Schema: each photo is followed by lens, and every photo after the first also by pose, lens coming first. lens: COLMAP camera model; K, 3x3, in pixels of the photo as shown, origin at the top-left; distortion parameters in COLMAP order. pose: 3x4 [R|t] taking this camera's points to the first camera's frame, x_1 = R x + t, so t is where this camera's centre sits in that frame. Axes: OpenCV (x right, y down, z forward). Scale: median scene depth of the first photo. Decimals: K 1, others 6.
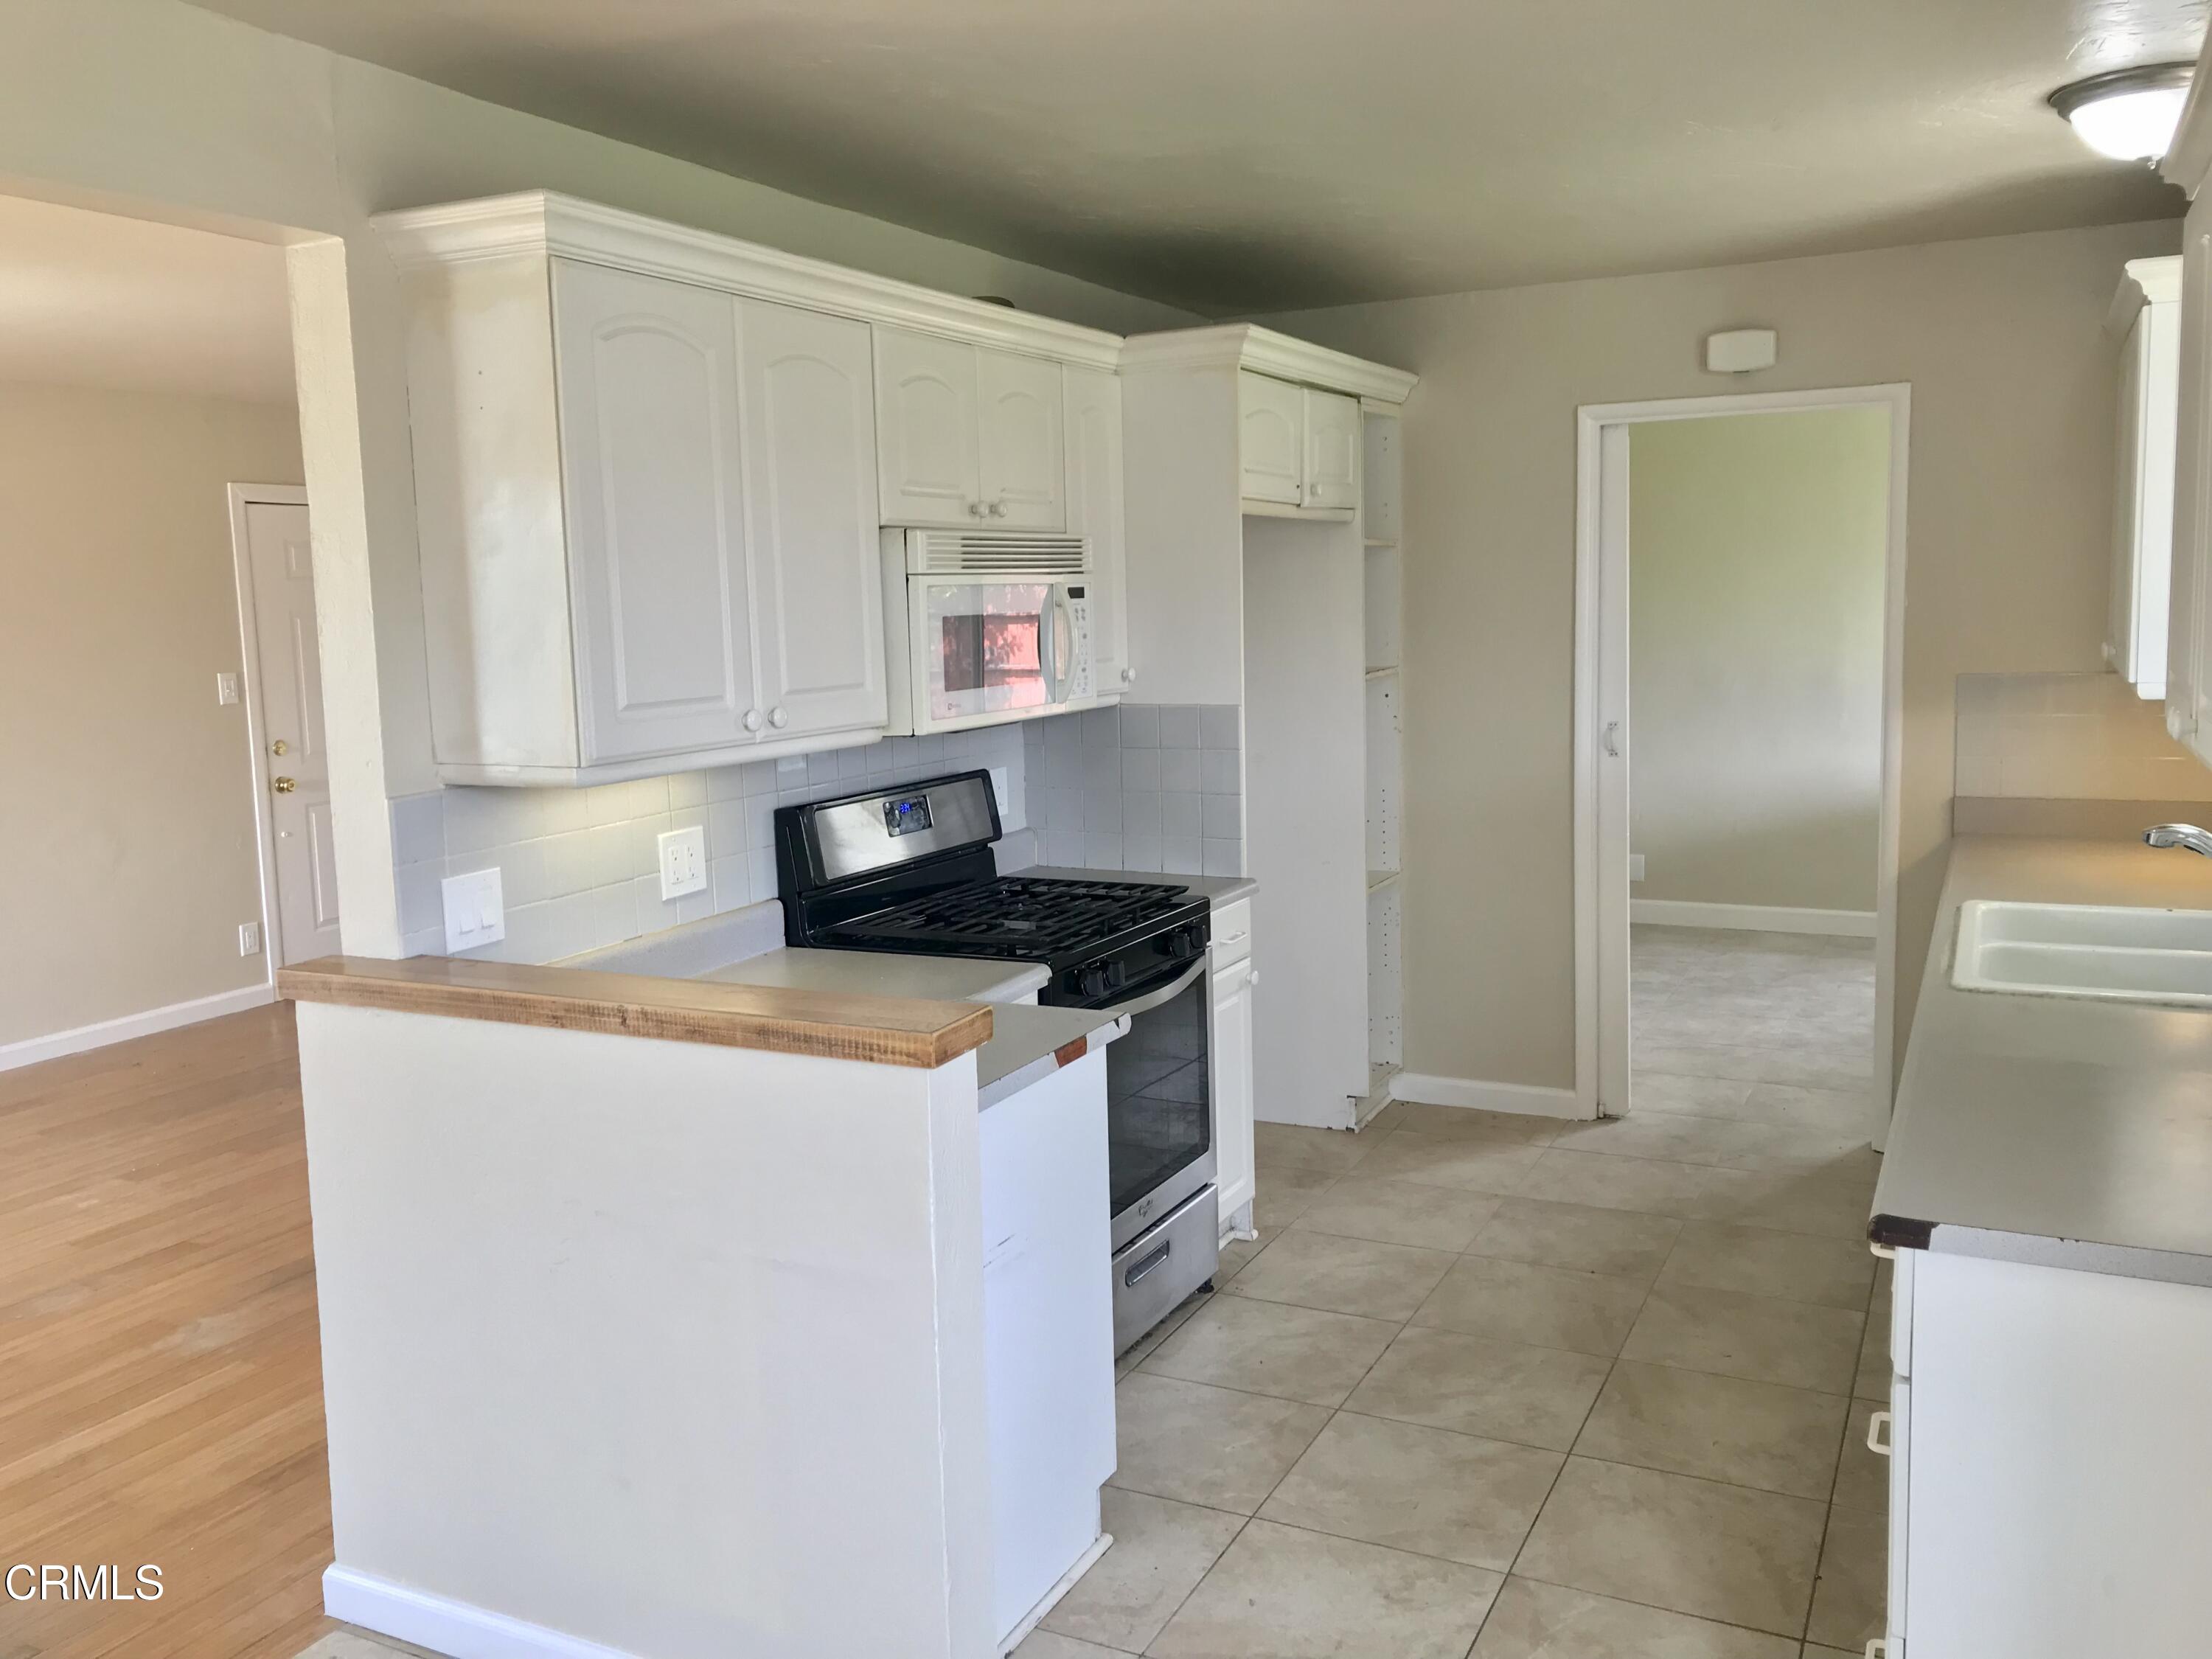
lens RADIAL K [[1840.6, 0, 1106.0], [0, 1840.6, 829.5], [0, 0, 1]] dist [0.115512, -0.206329]
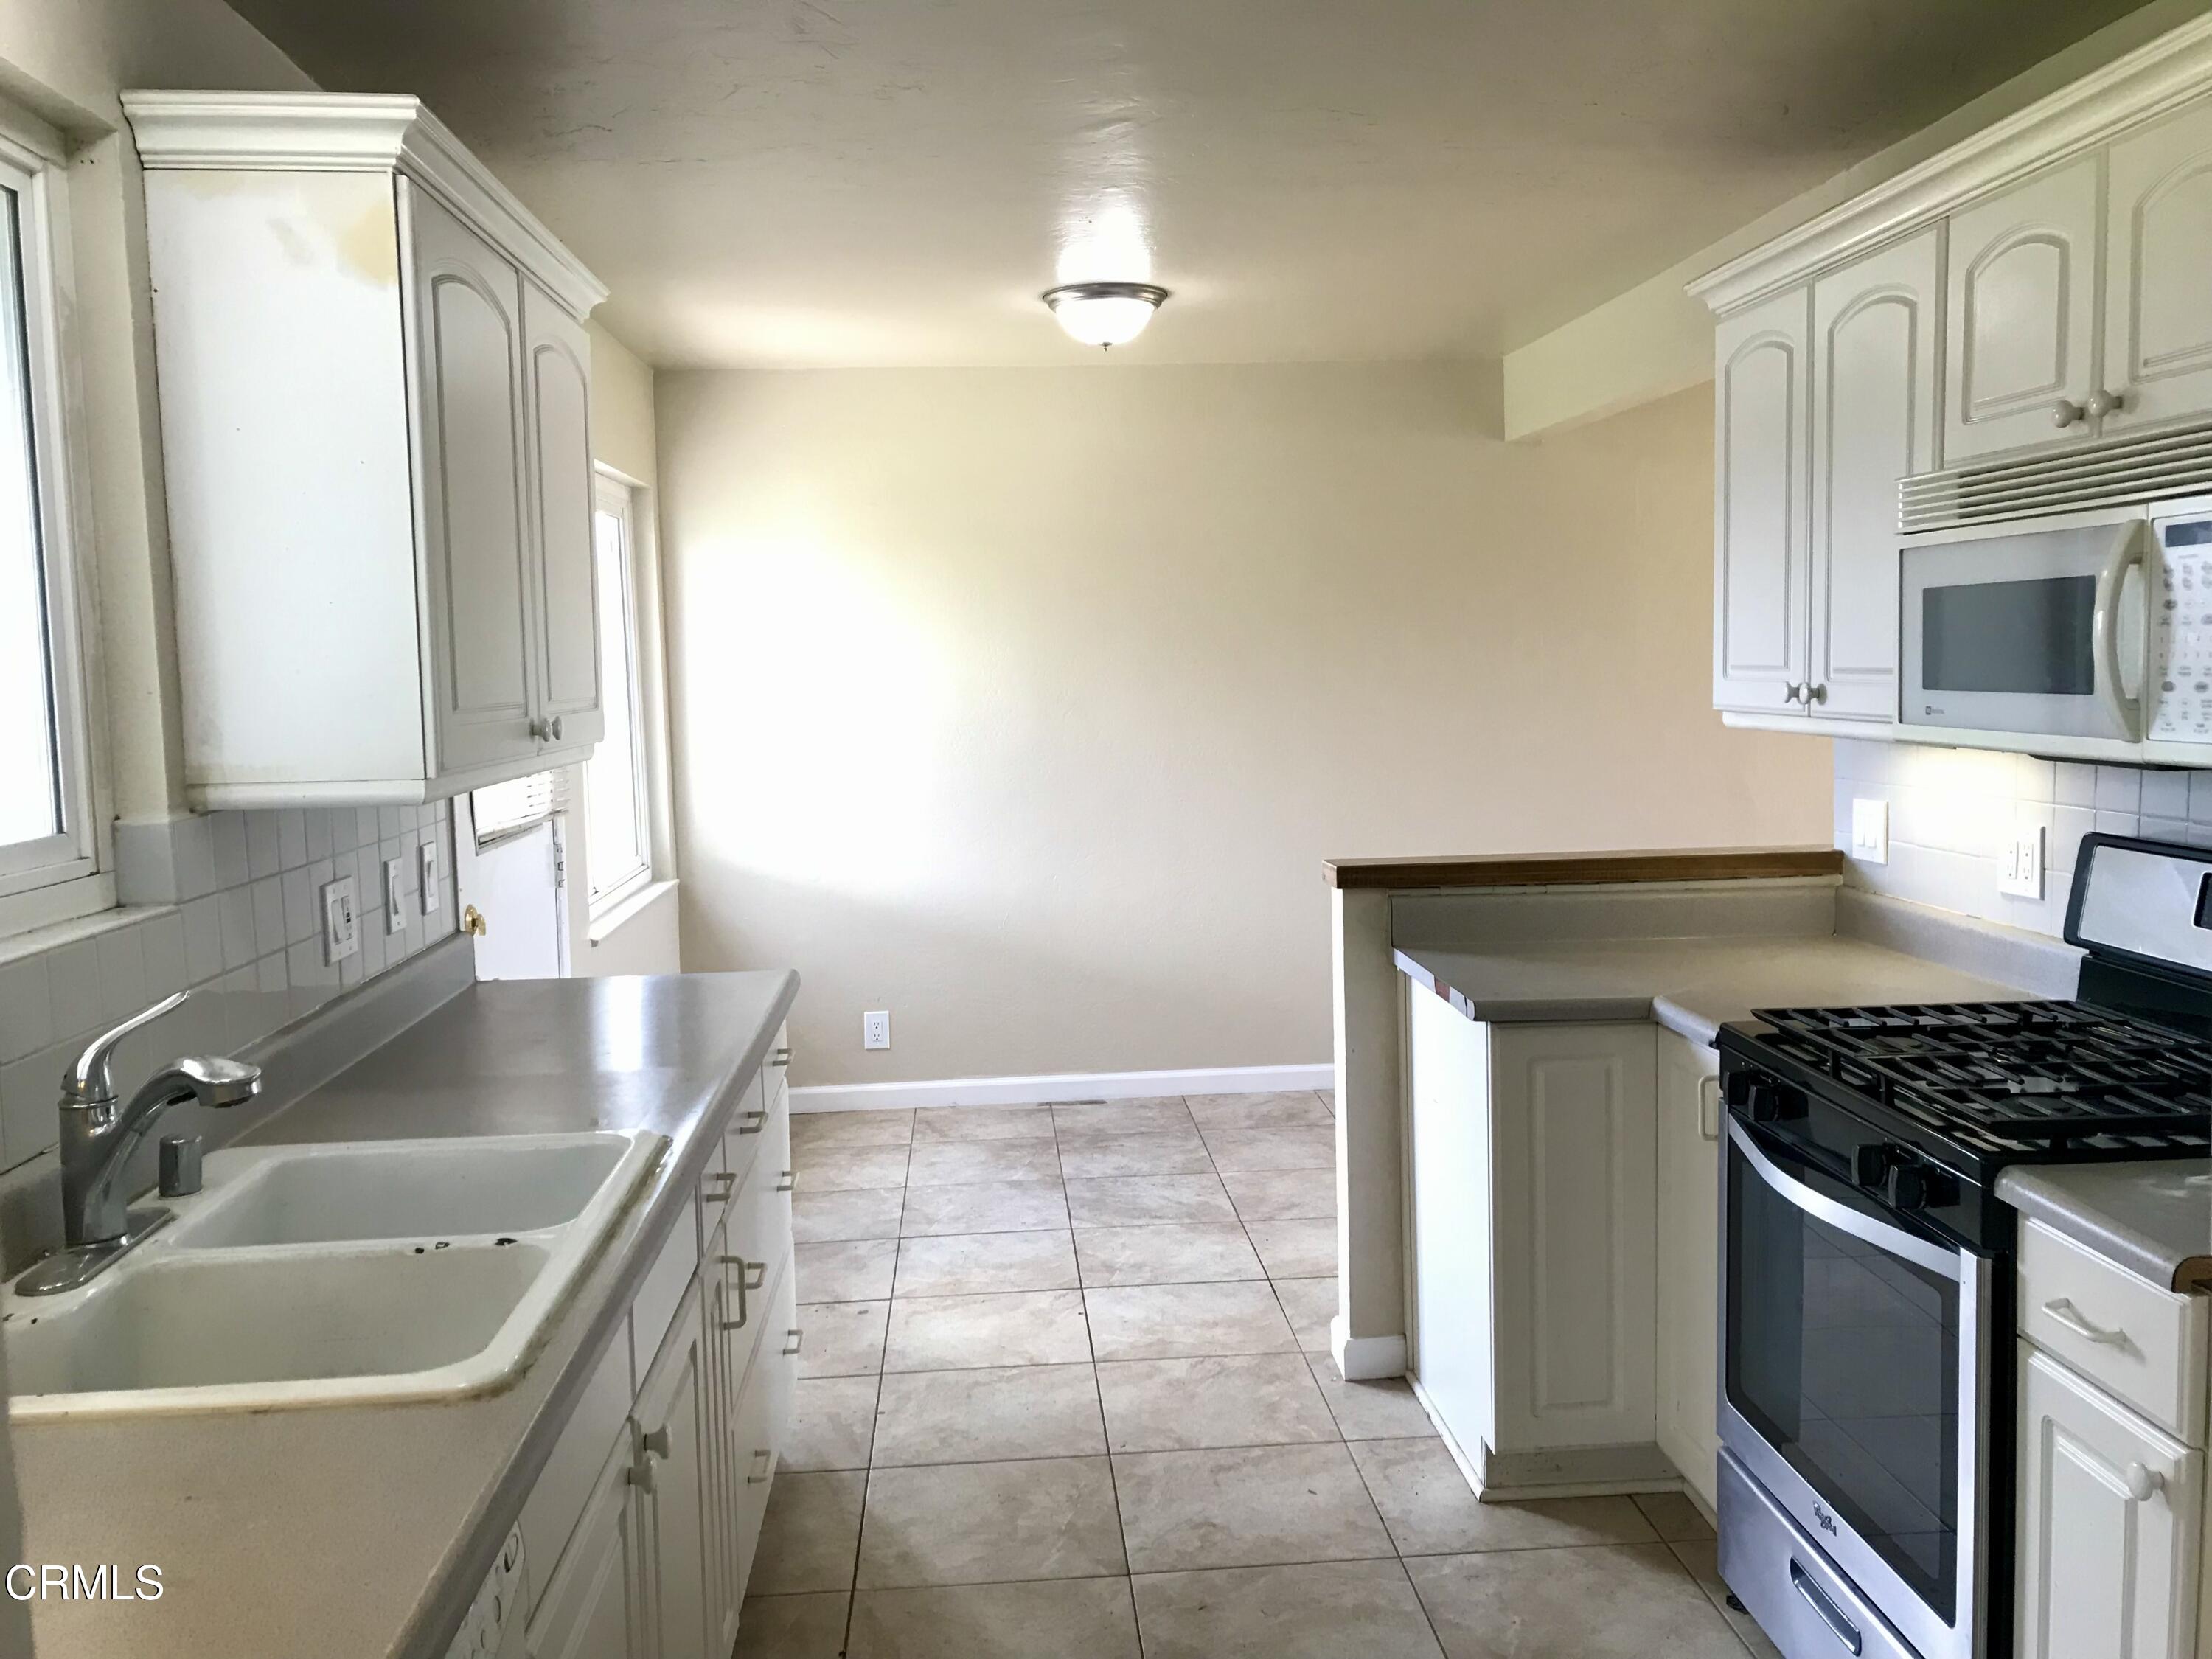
lens RADIAL K [[1840.6, 0, 1106.0], [0, 1840.6, 829.5], [0, 0, 1]] dist [0.115512, -0.206329]
pose [[-0.863364, 0.090848, -0.496335, 0.612884], [-0.021254, 0.976237, 0.215659, -0.184925], [0.504133, 0.196741, -0.840918, 1.567184]]
